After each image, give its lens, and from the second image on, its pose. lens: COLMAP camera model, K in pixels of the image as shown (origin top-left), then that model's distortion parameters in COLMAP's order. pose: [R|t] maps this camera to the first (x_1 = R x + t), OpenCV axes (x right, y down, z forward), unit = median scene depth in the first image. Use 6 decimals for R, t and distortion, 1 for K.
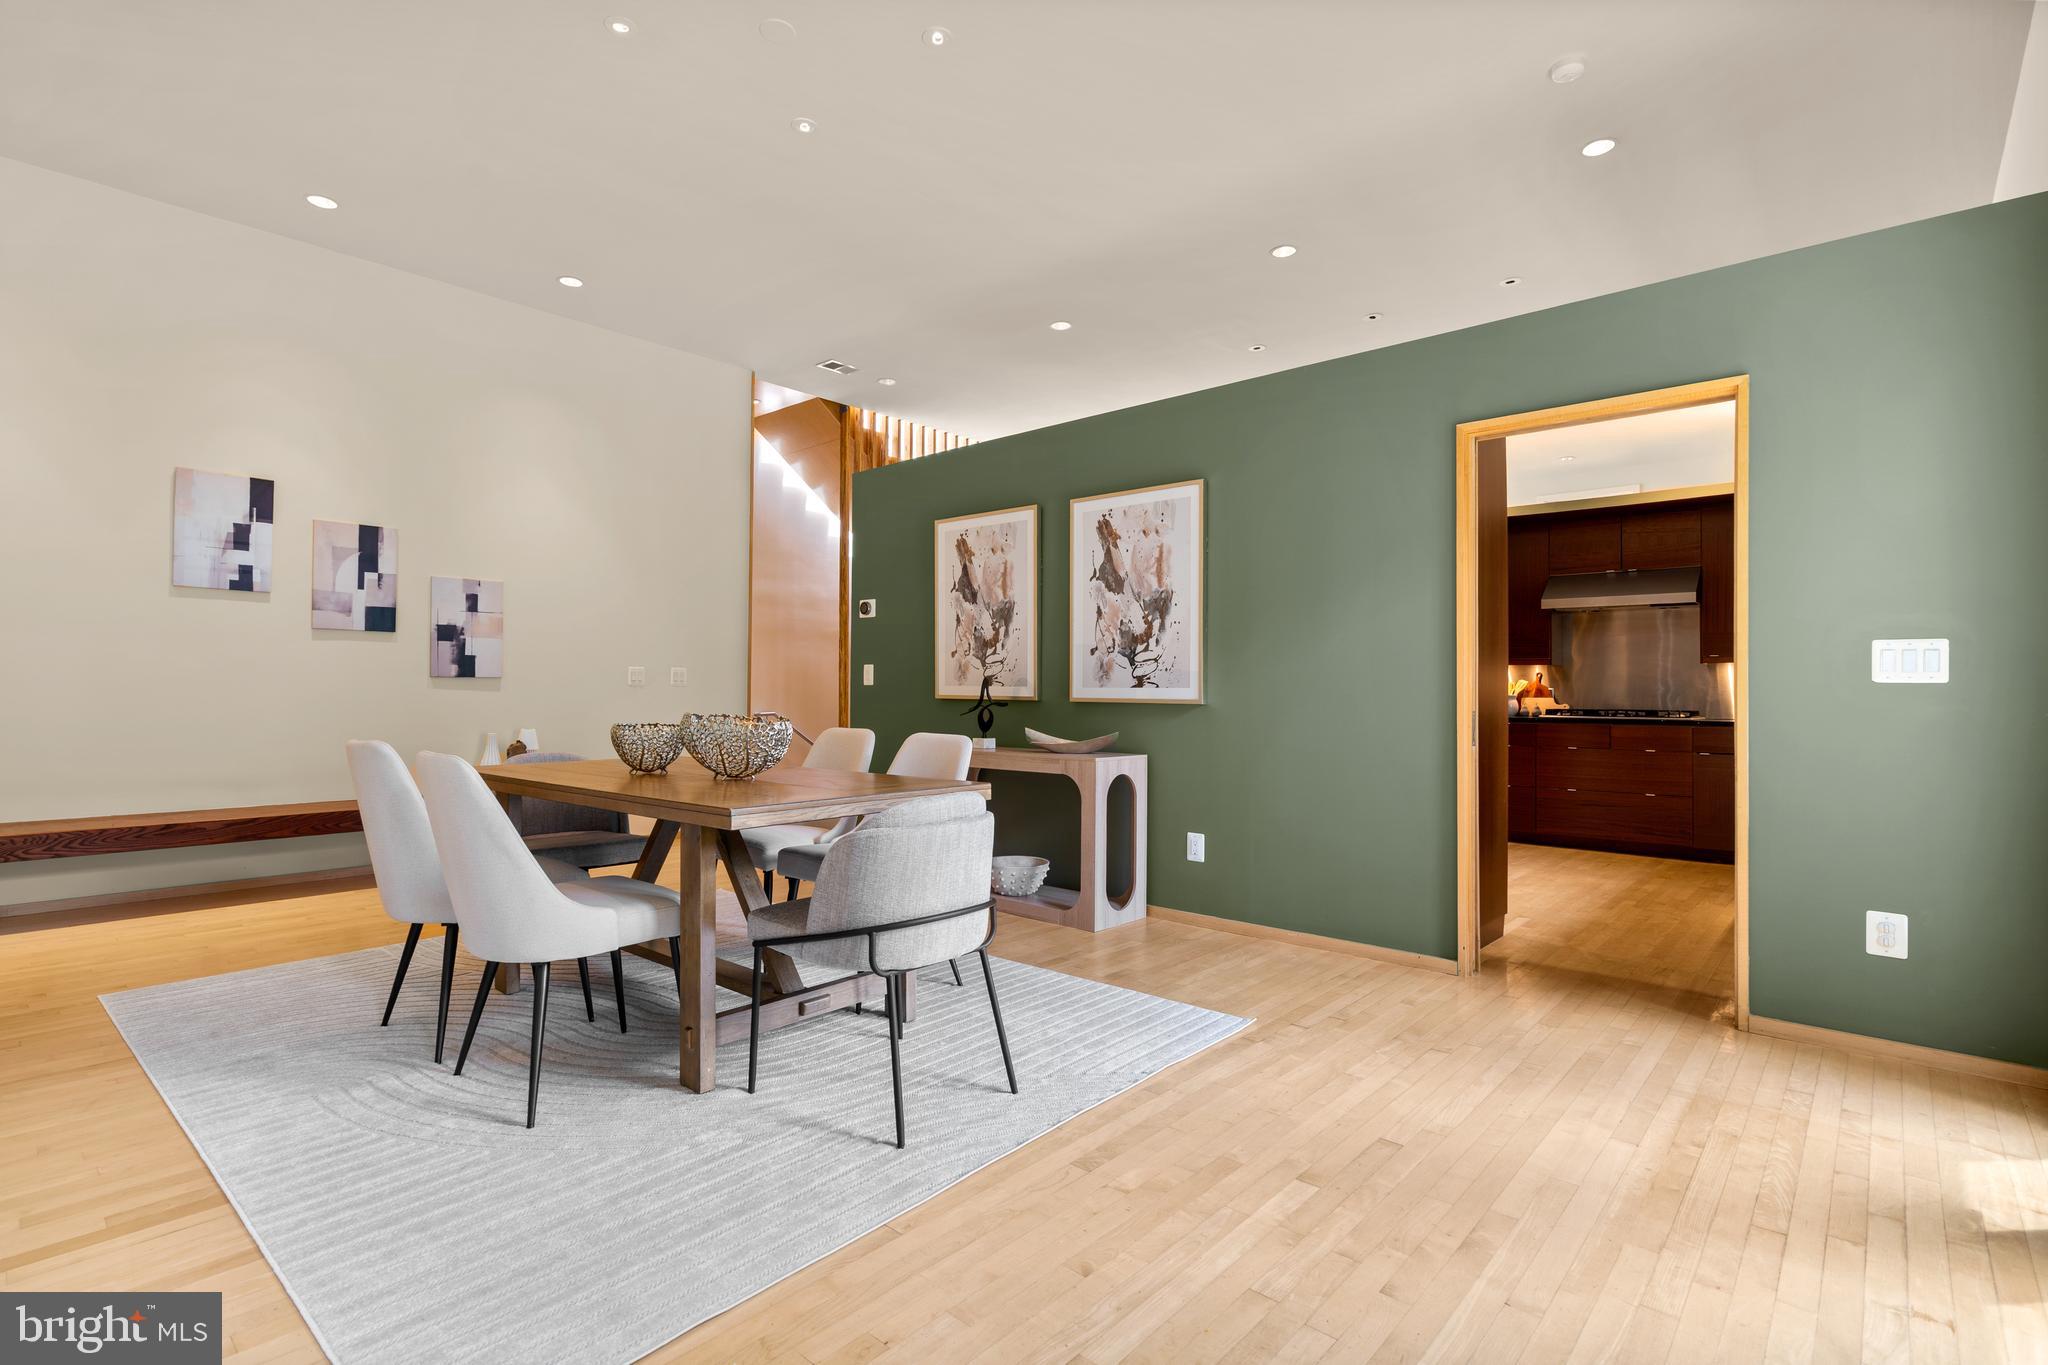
lens RADIAL K [[970.7, 0, 1024.0], [0, 970.7, 682.5], [0, 0, 1]] dist [0.003147, 0.000483]
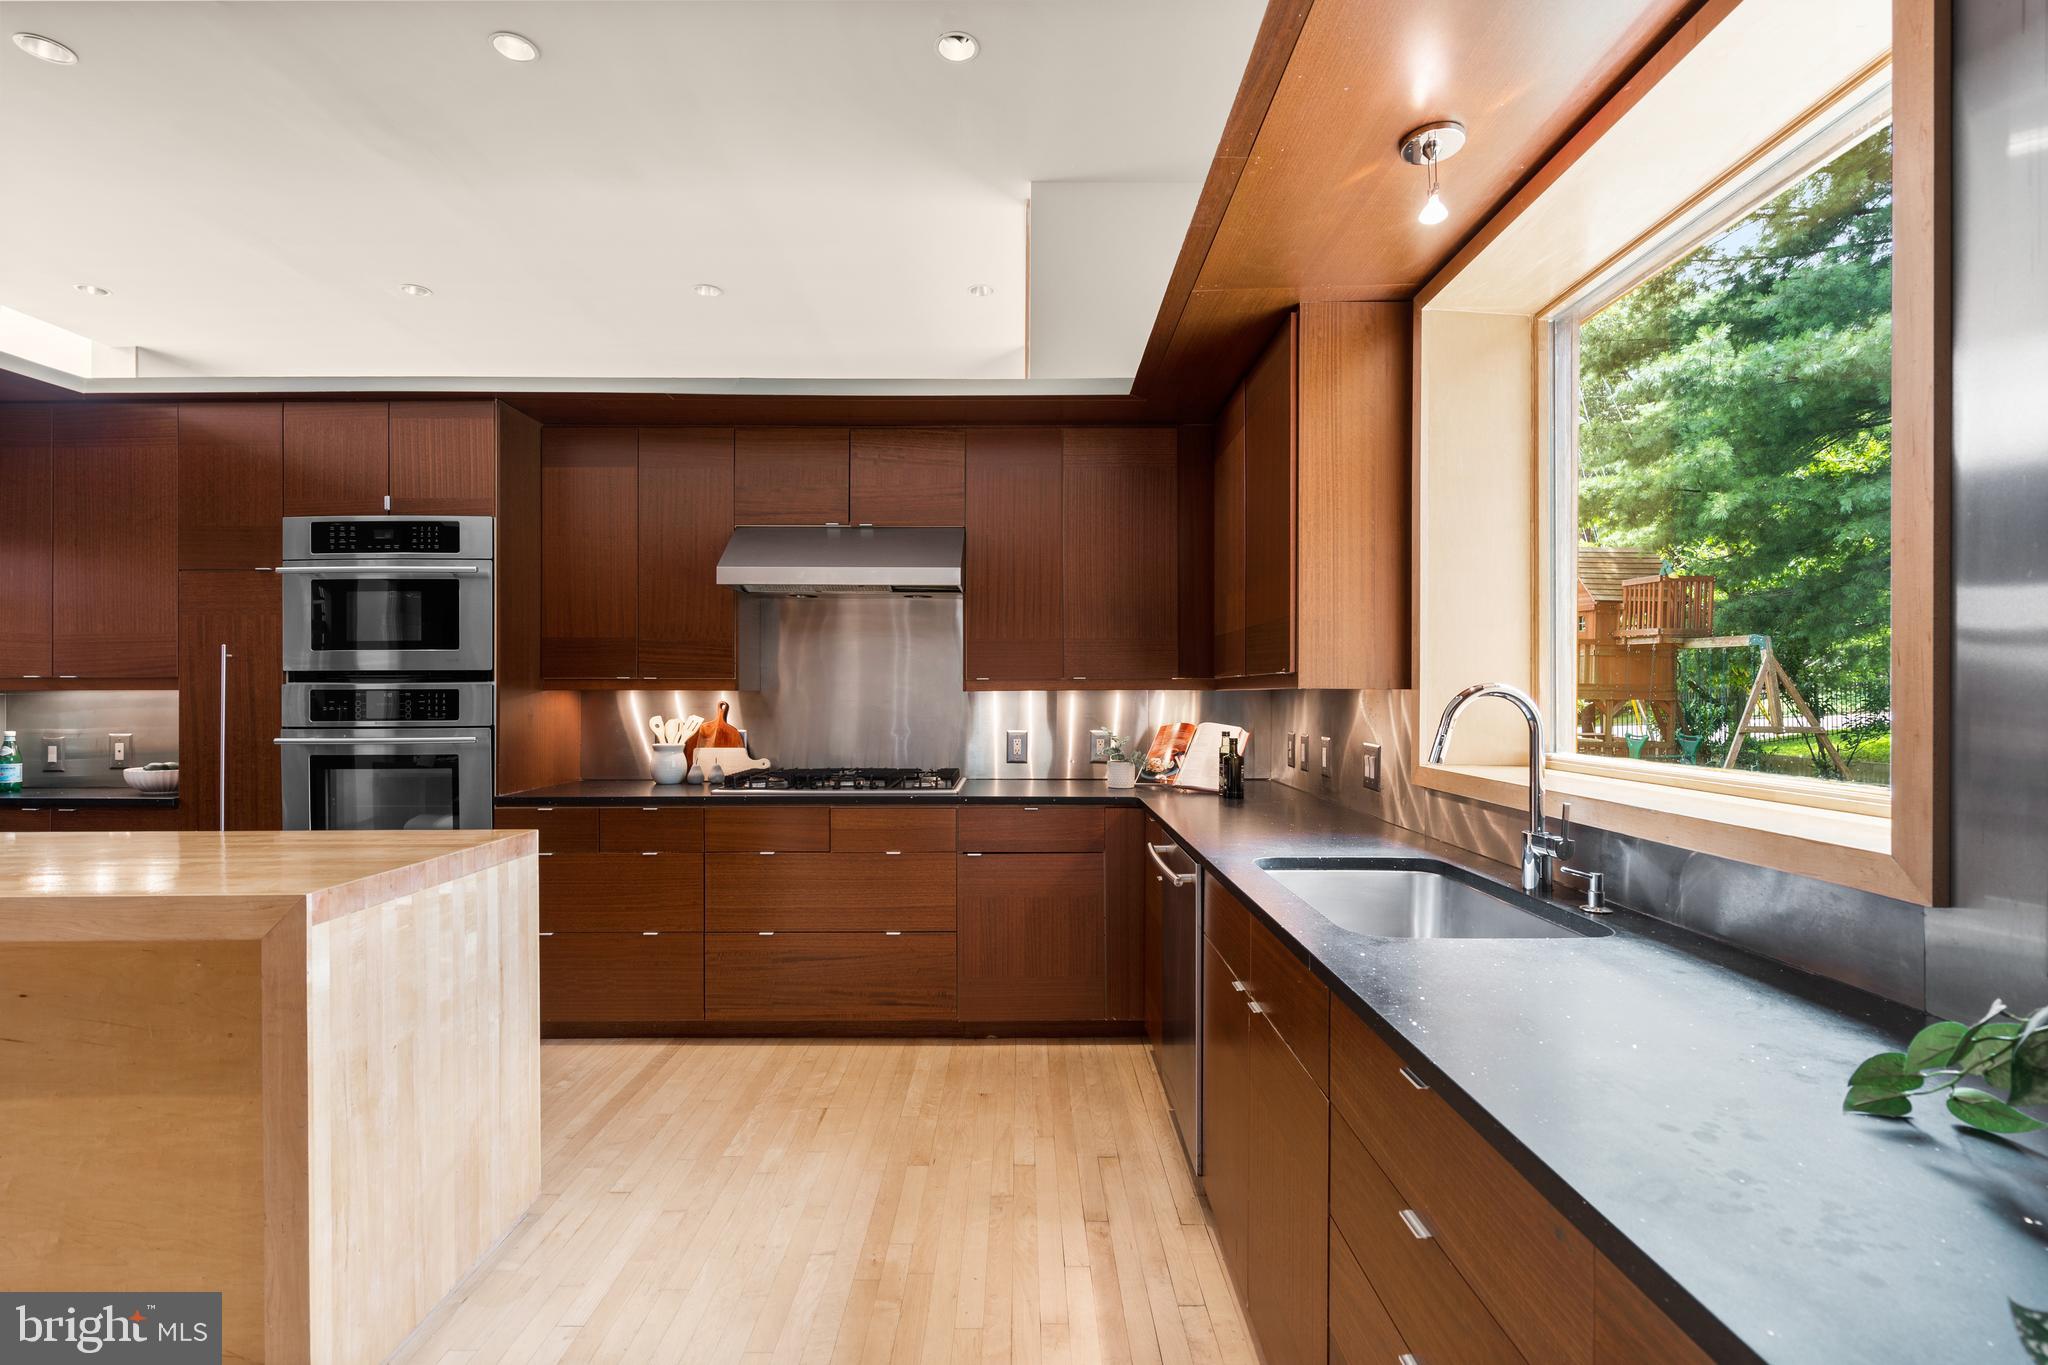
lens RADIAL K [[933.5, 0, 1025.3], [0, 933.5, 689.3], [0, 0, 1]] dist [-0.004419, 0.000704]
pose [[0.751975, -0.000439, 0.659191, 0.320169], [-0.005446, 0.999962, 0.006879, -0.023057], [-0.659169, -0.008763, 0.751944, 0.504032]]
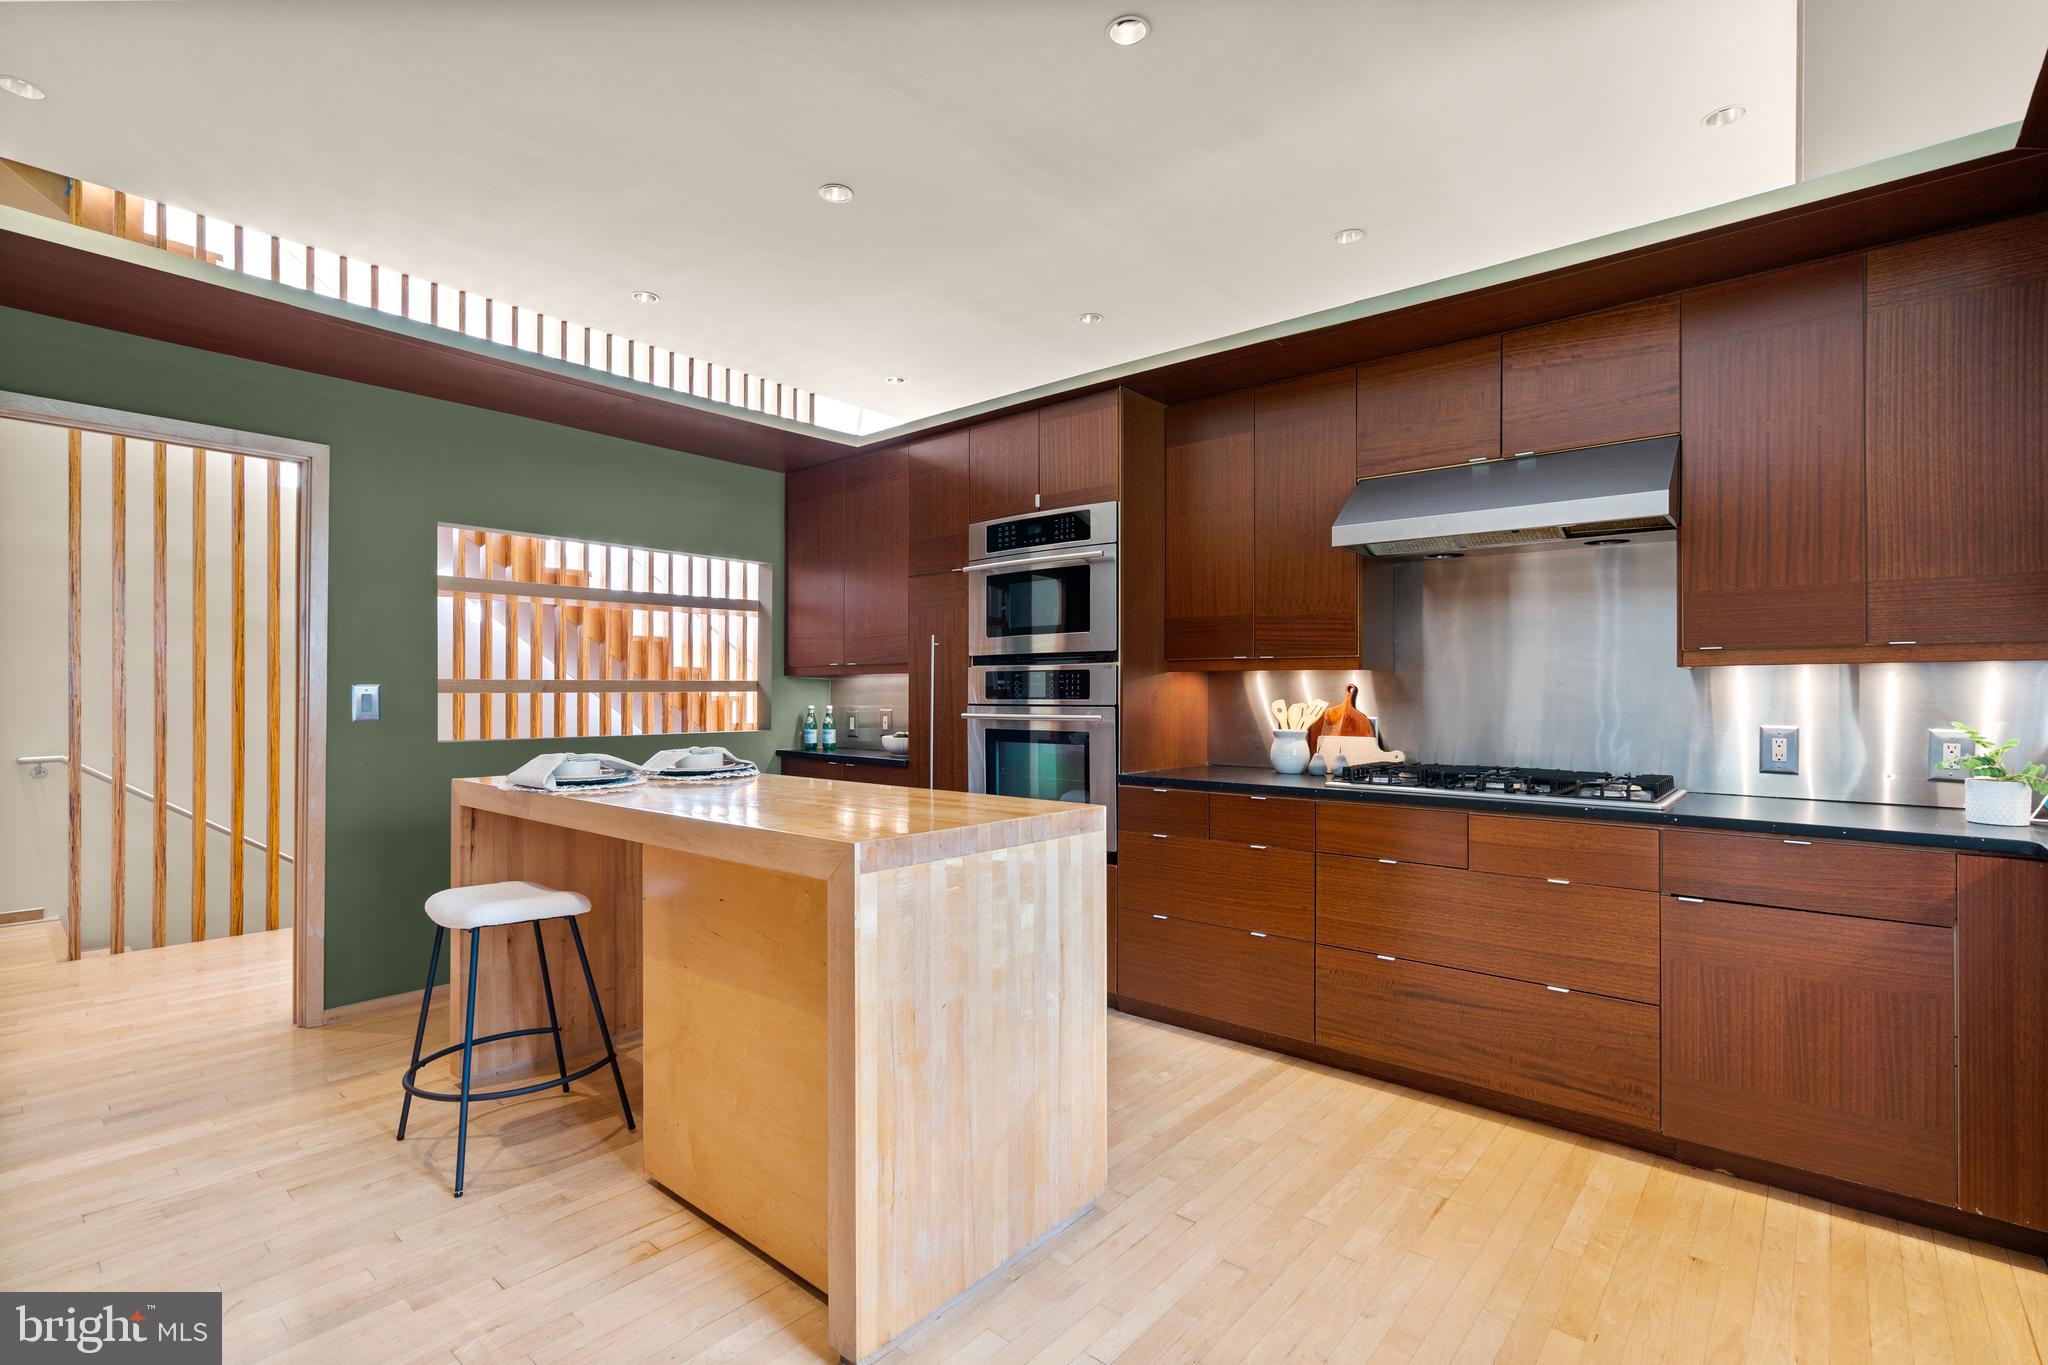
lens RADIAL K [[933.5, 0, 1025.3], [0, 933.5, 689.3], [0, 0, 1]] dist [-0.004419, 0.000704]
pose [[1.000000, 0.000308, 0.000630, 0.379955], [-0.000312, 0.999972, 0.007464, -0.011795], [-0.000628, -0.007464, 0.999972, 0.551461]]
